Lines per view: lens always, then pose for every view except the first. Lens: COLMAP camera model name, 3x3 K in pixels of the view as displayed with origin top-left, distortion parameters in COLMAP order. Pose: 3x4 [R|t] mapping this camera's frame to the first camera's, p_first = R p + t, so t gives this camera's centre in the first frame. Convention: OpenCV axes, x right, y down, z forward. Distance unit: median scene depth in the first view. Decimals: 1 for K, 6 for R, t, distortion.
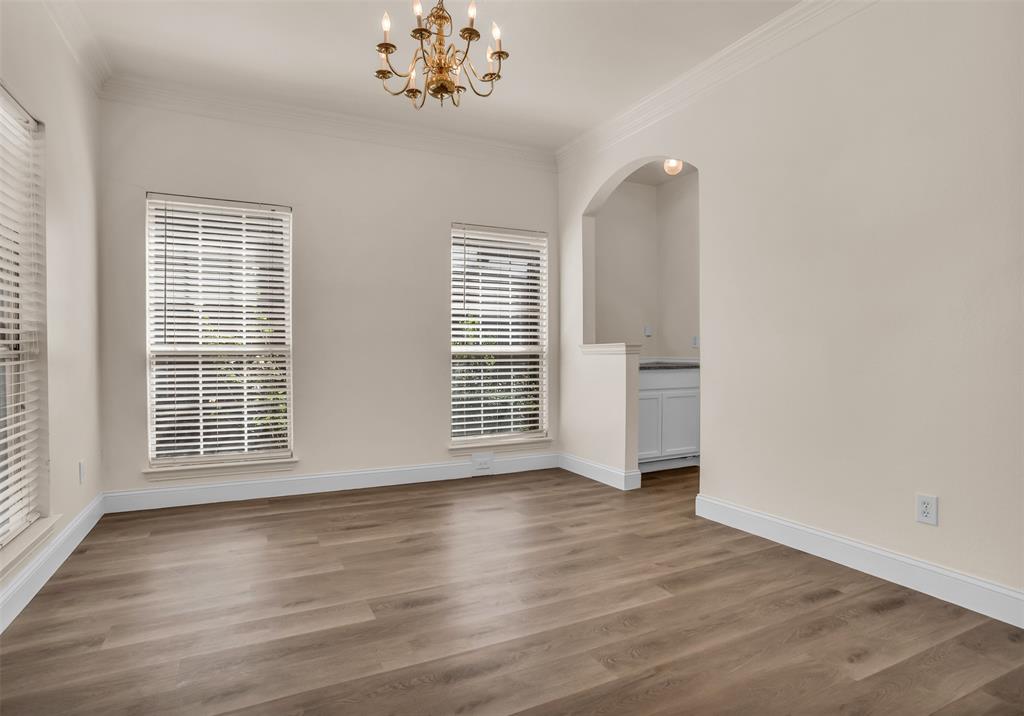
lens RADIAL K [[551.9, 0, 514.2], [0, 551.9, 354.5], [0, 0, 1]] dist [-0.049644, 0.019377]
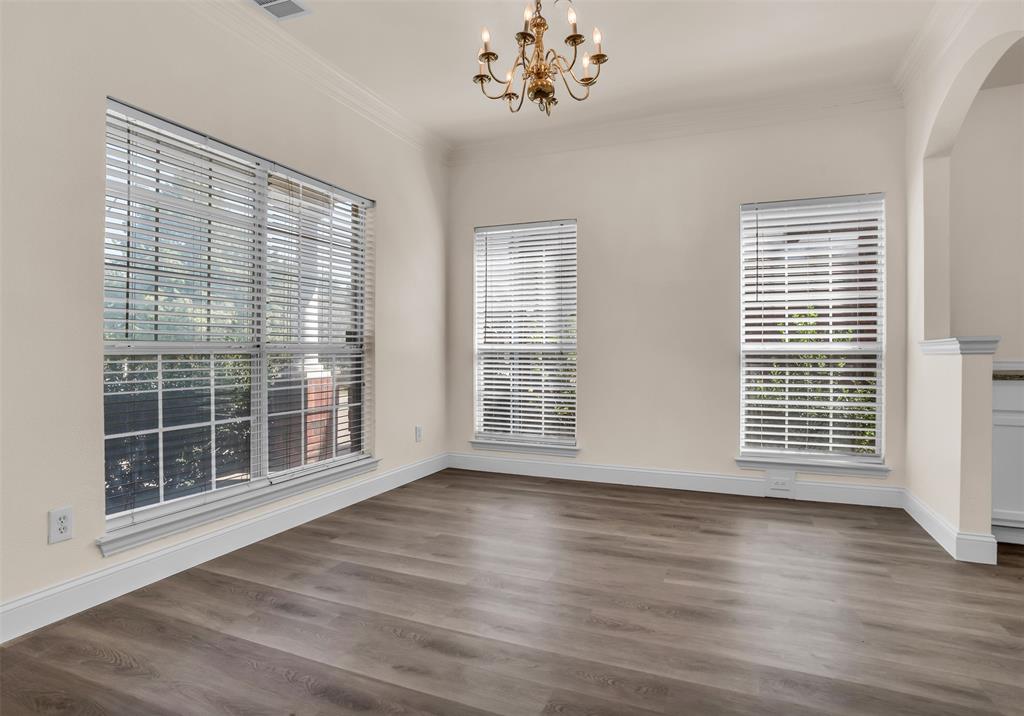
lens RADIAL K [[551.9, 0, 507.3], [0, 551.9, 348.0], [0, 0, 1]] dist [-0.049644, 0.019377]
pose [[0.650483, 0.000106, -0.759521, 0.340926], [-0.007085, 0.999957, -0.005928, -0.001179], [0.759488, 0.009237, 0.650456, 0.162998]]
